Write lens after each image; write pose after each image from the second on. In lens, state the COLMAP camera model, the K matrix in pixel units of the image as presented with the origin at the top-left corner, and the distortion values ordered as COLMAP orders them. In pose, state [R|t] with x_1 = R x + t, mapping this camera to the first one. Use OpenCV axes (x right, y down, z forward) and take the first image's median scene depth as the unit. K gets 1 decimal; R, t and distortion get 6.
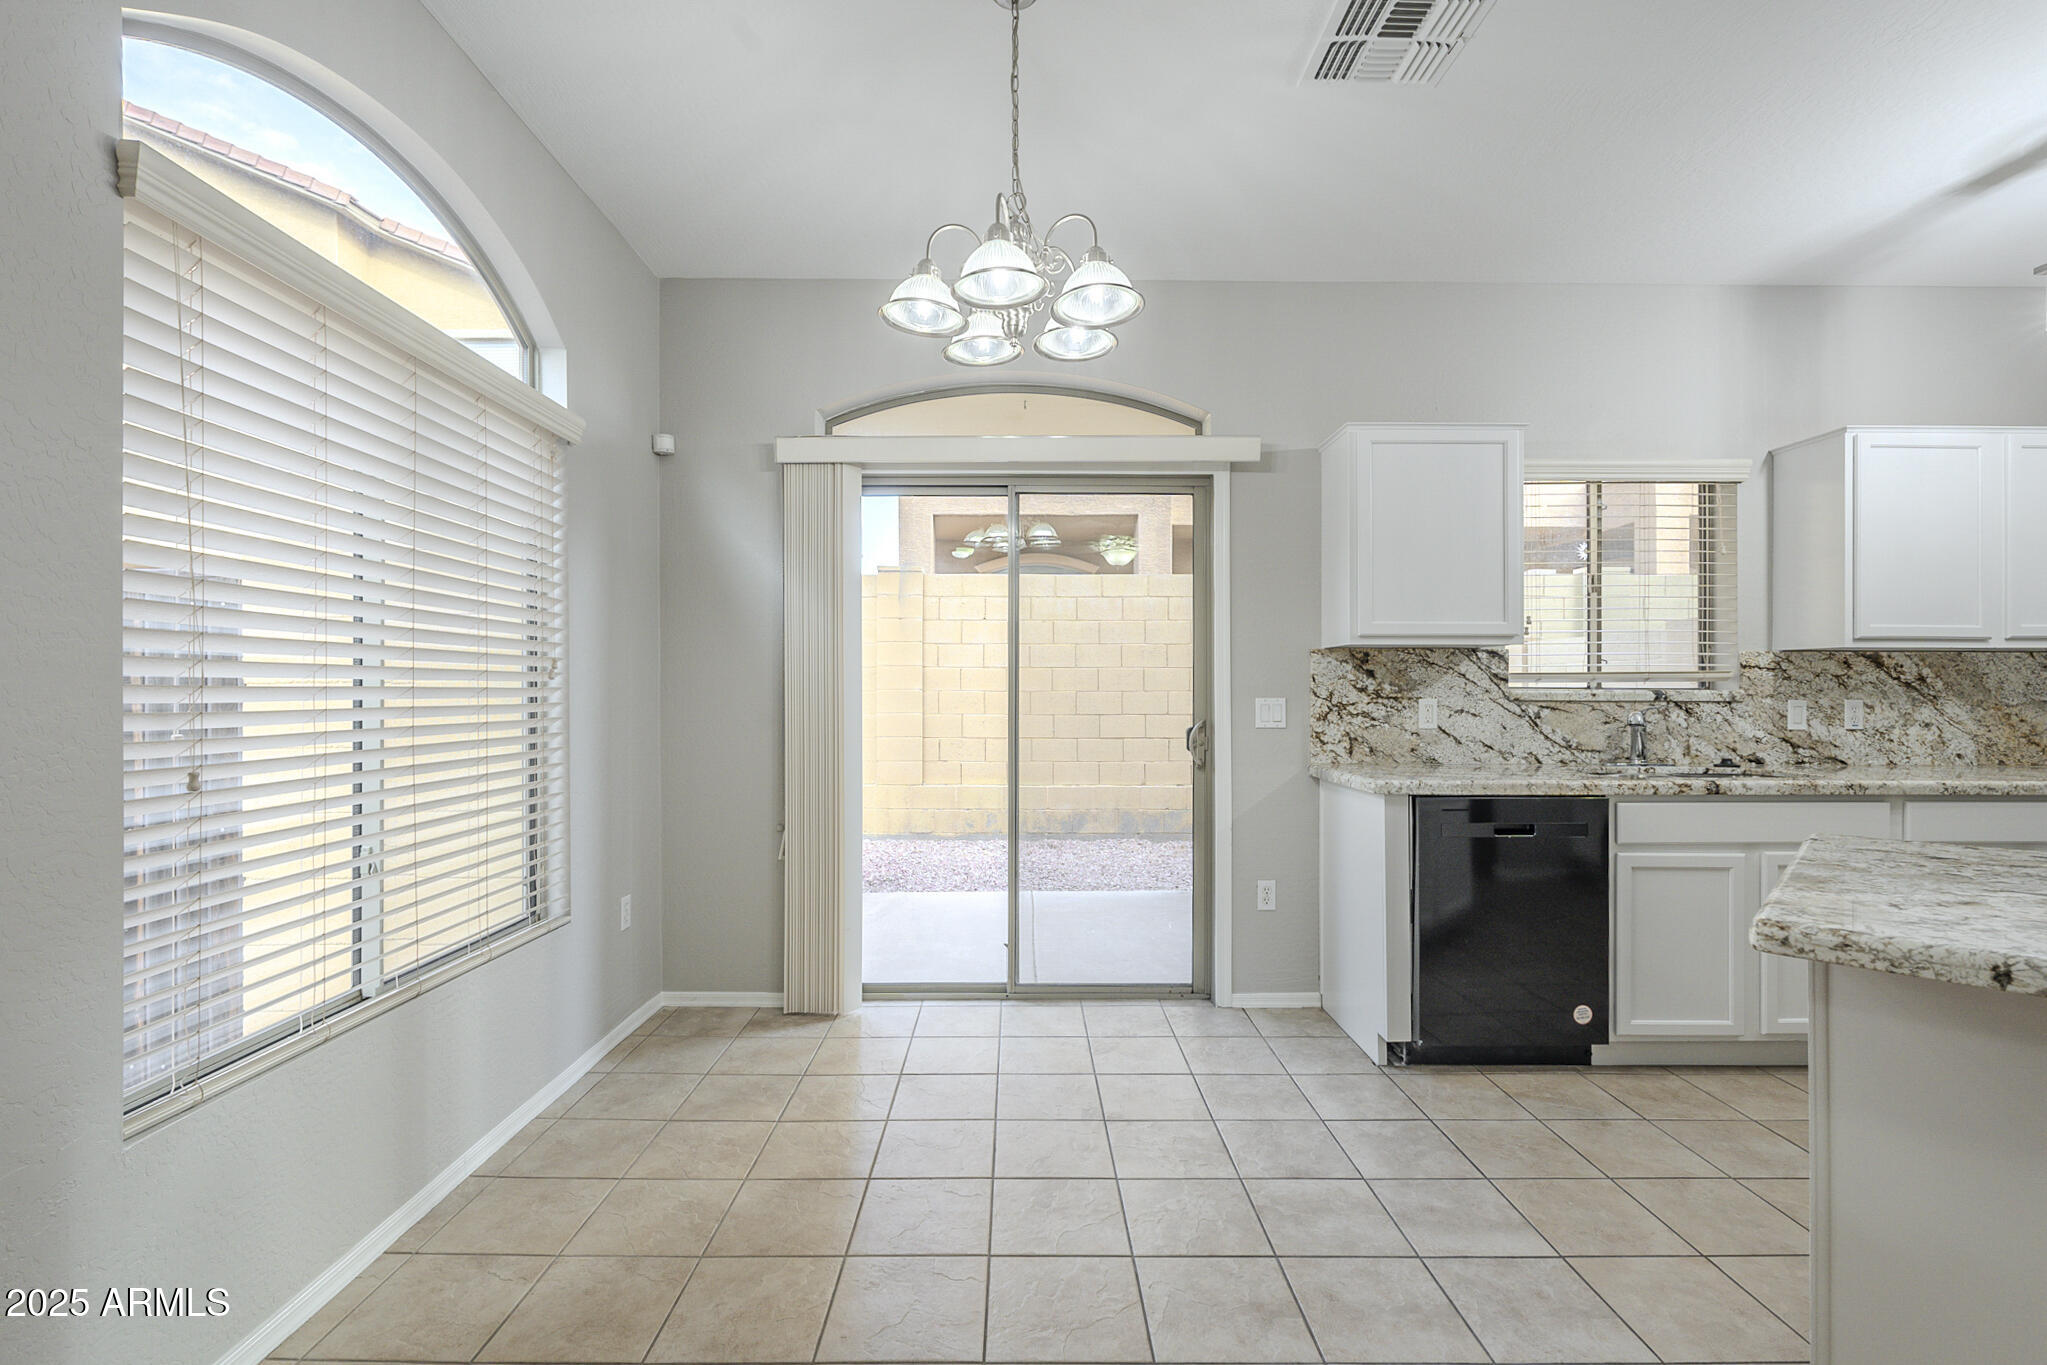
lens RADIAL K [[902.8, 0, 1024.1], [0, 902.8, 684.8], [0, 0, 1]] dist [-0.002854, -0.000027]
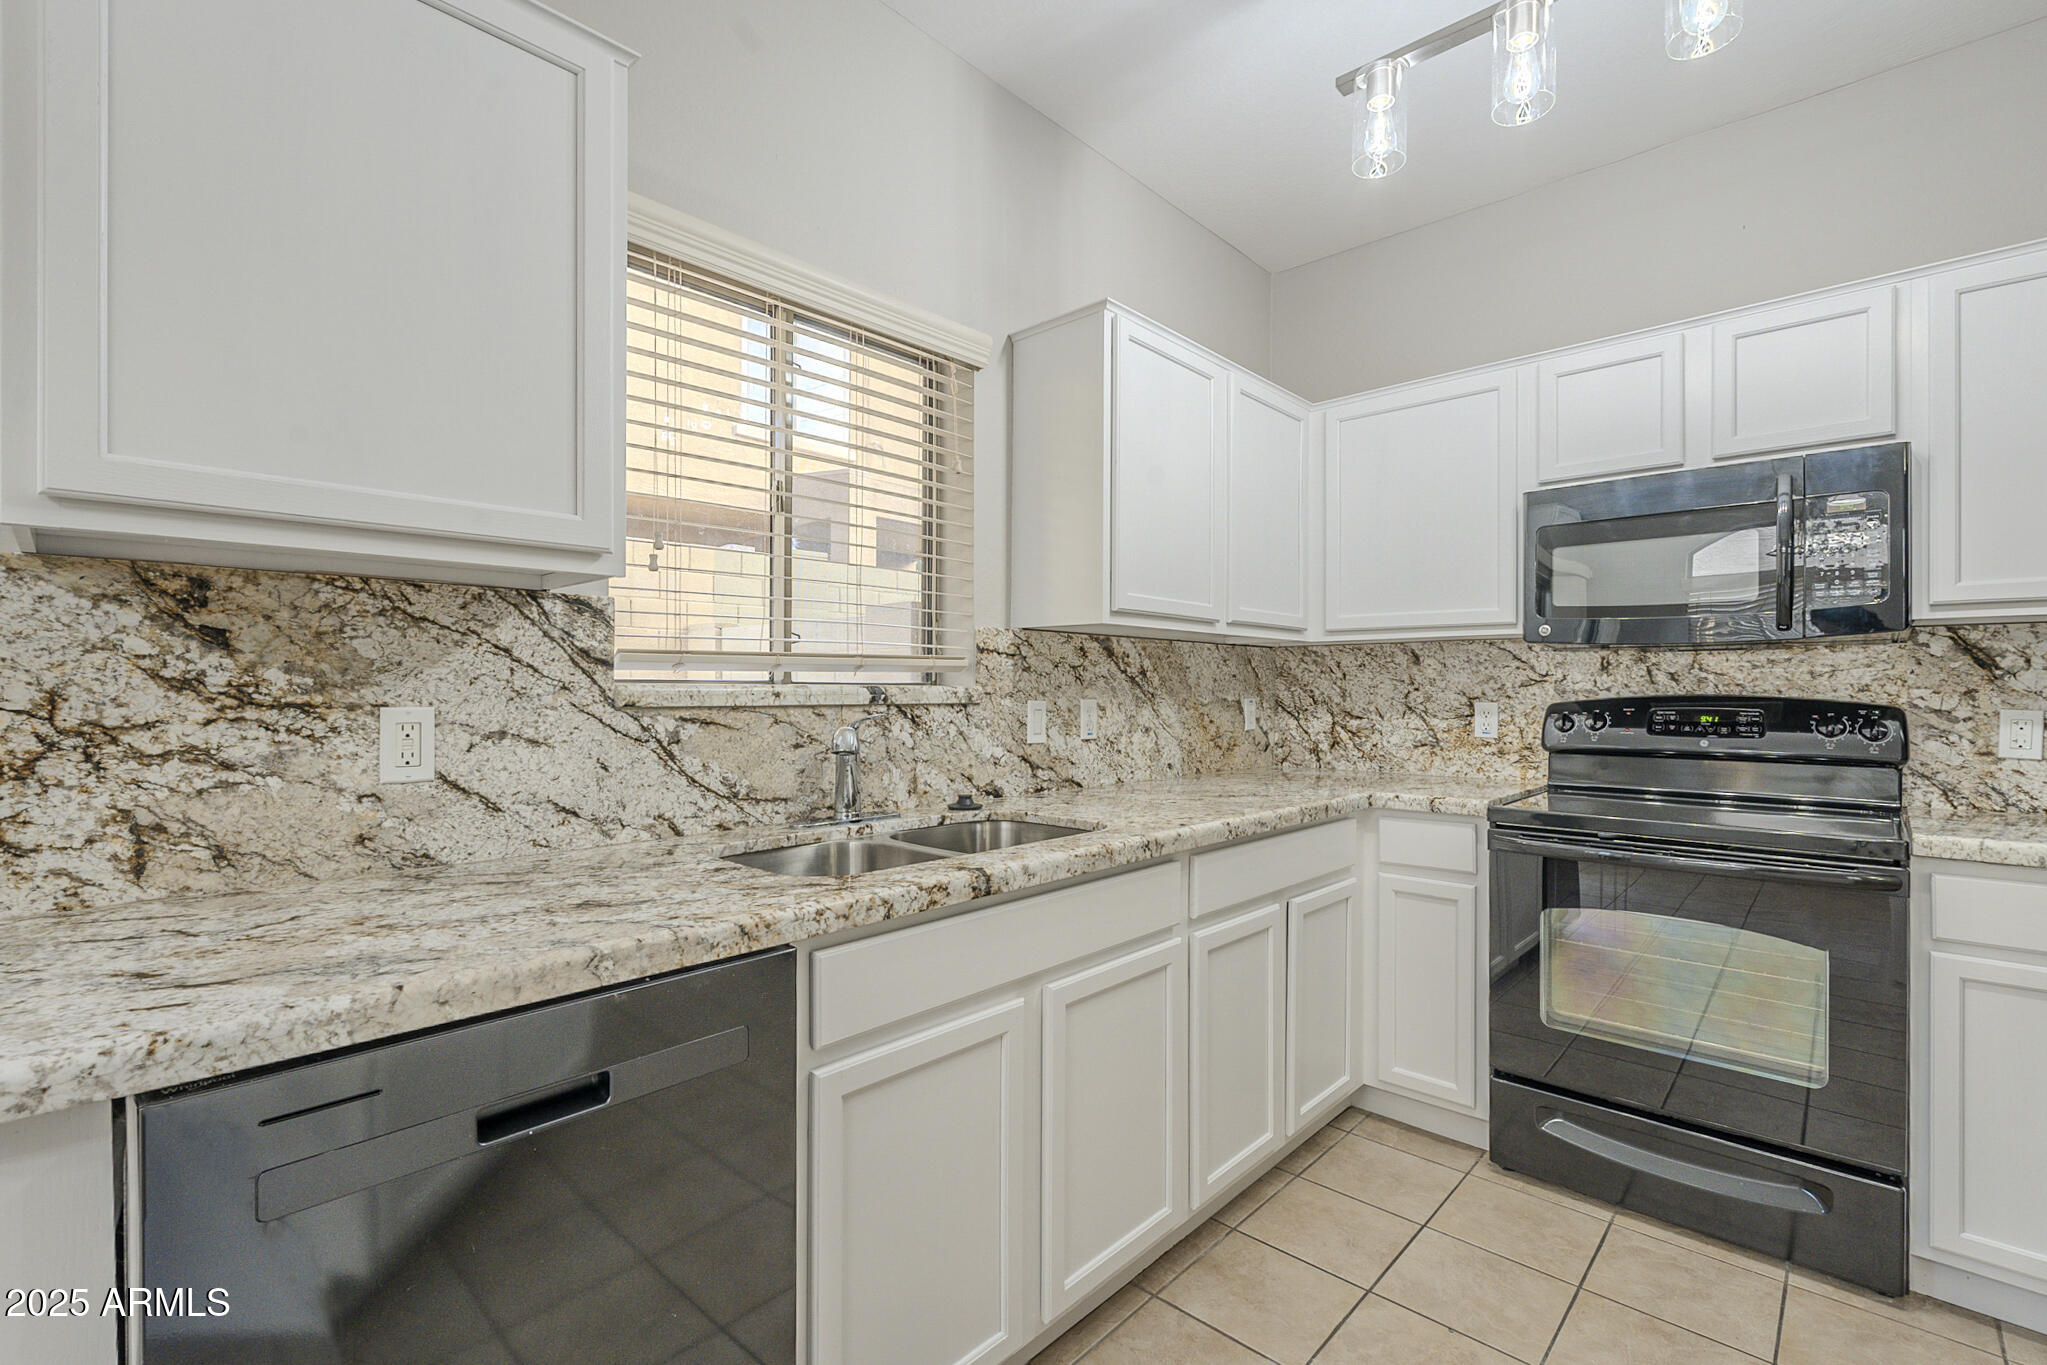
lens RADIAL K [[904.3, 0, 1025.1], [0, 904.3, 687.9], [0, 0, 1]] dist [-0.002249, -0.000129]
pose [[0.688875, -0.000183, 0.724881, 0.345845], [-0.005709, 0.999968, 0.005678, 0.003245], [-0.724858, -0.008050, 0.688851, 0.526417]]
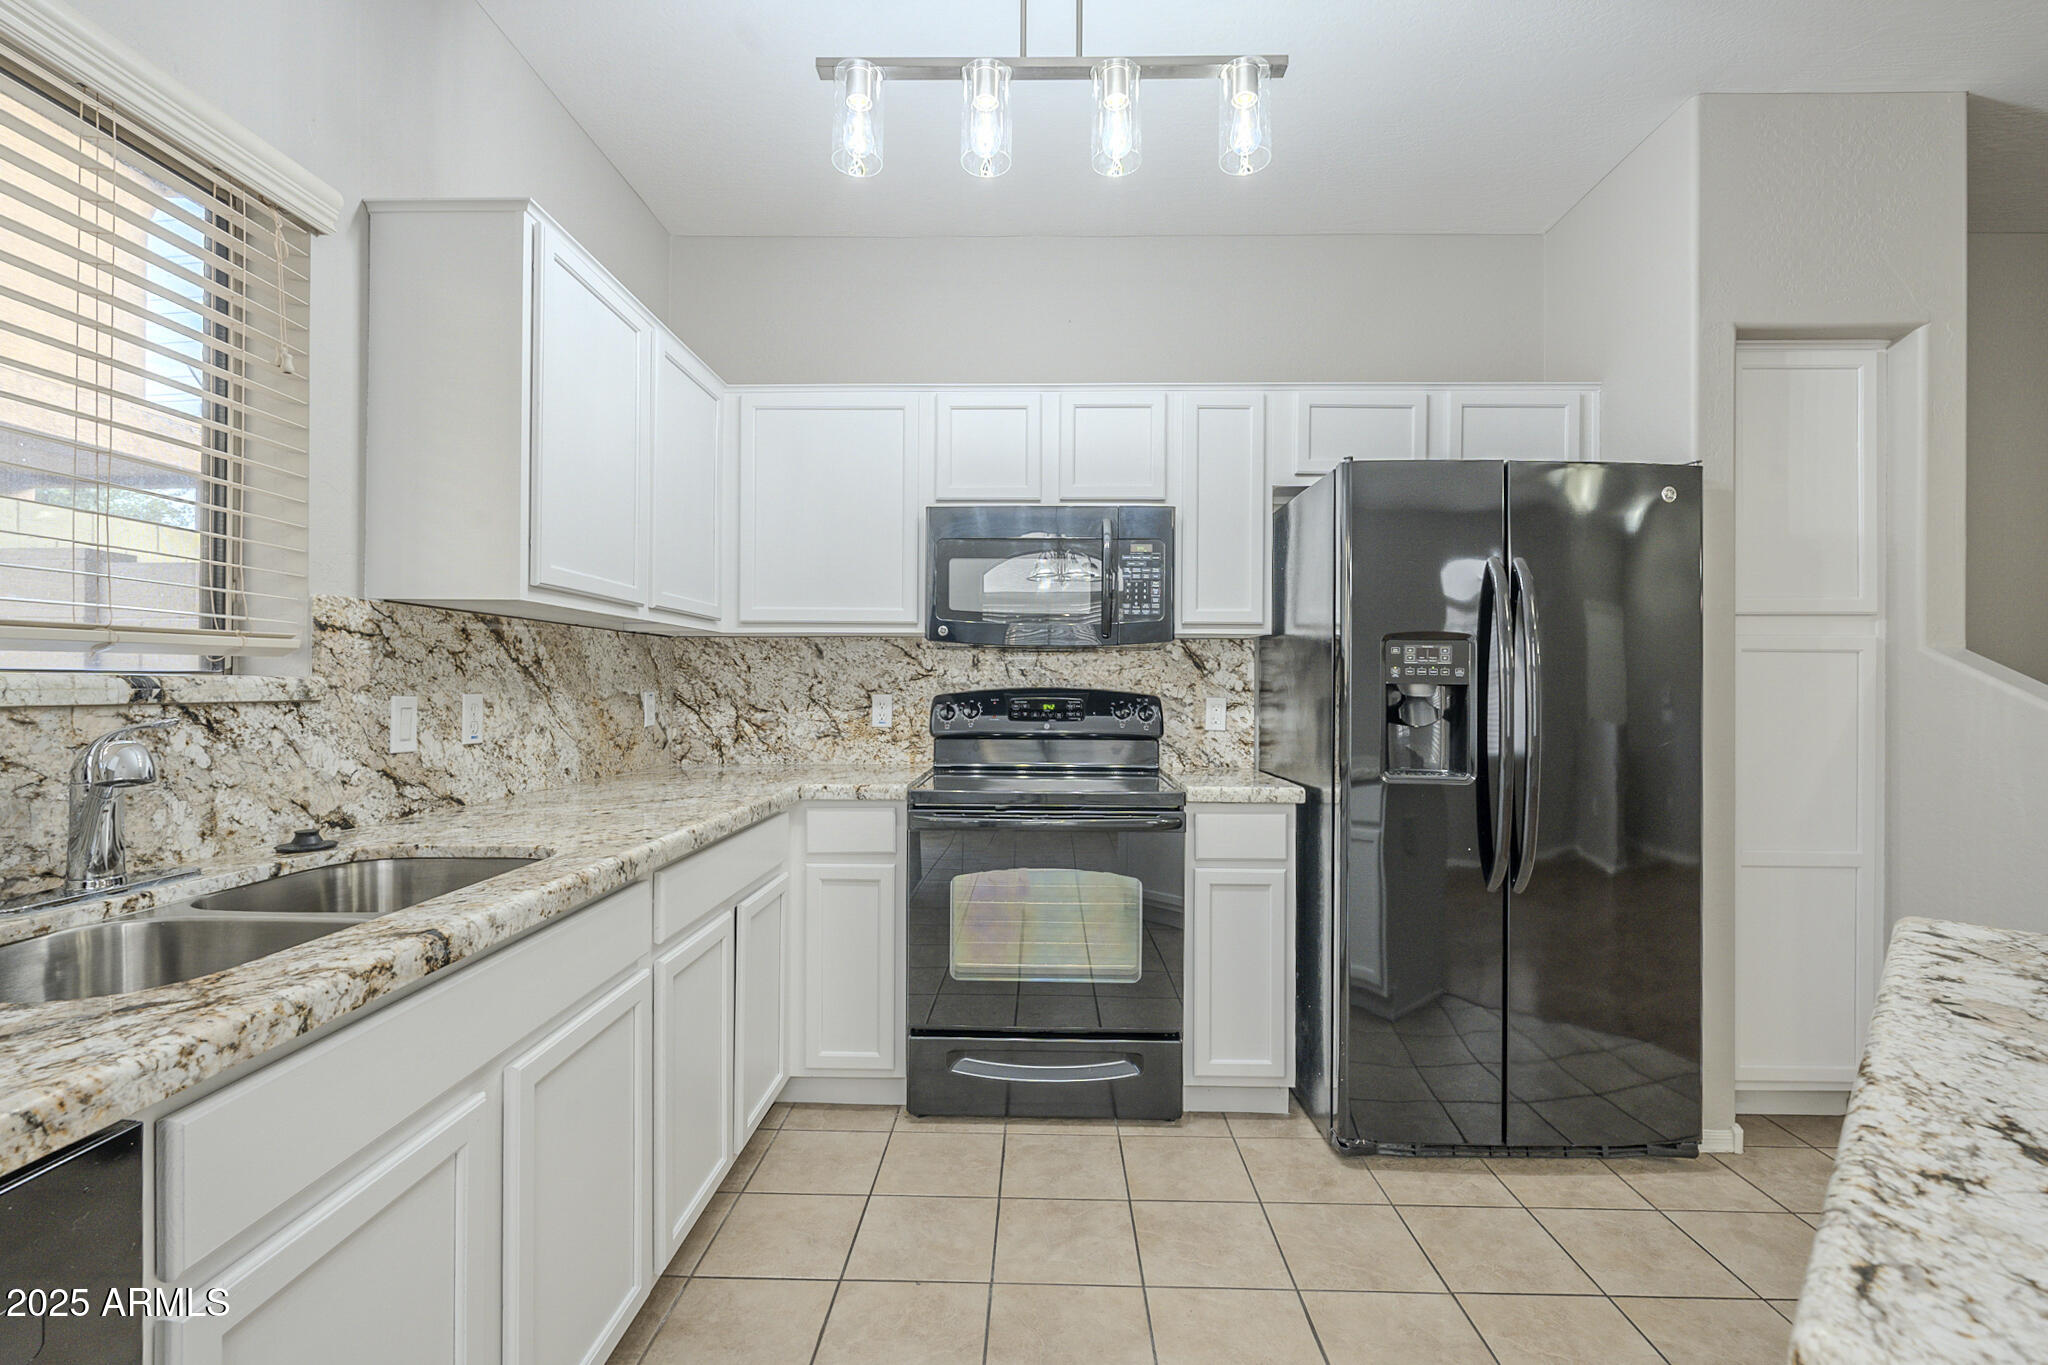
lens RADIAL K [[903.3, 0, 1024.6], [0, 903.3, 684.8], [0, 0, 1]] dist [-0.002854, -0.000027]
pose [[0.031063, -0.003371, 0.999512, 0.340782], [-0.012223, 0.999918, 0.003752, 0.003948], [-0.999443, -0.012334, 0.031019, 0.621442]]
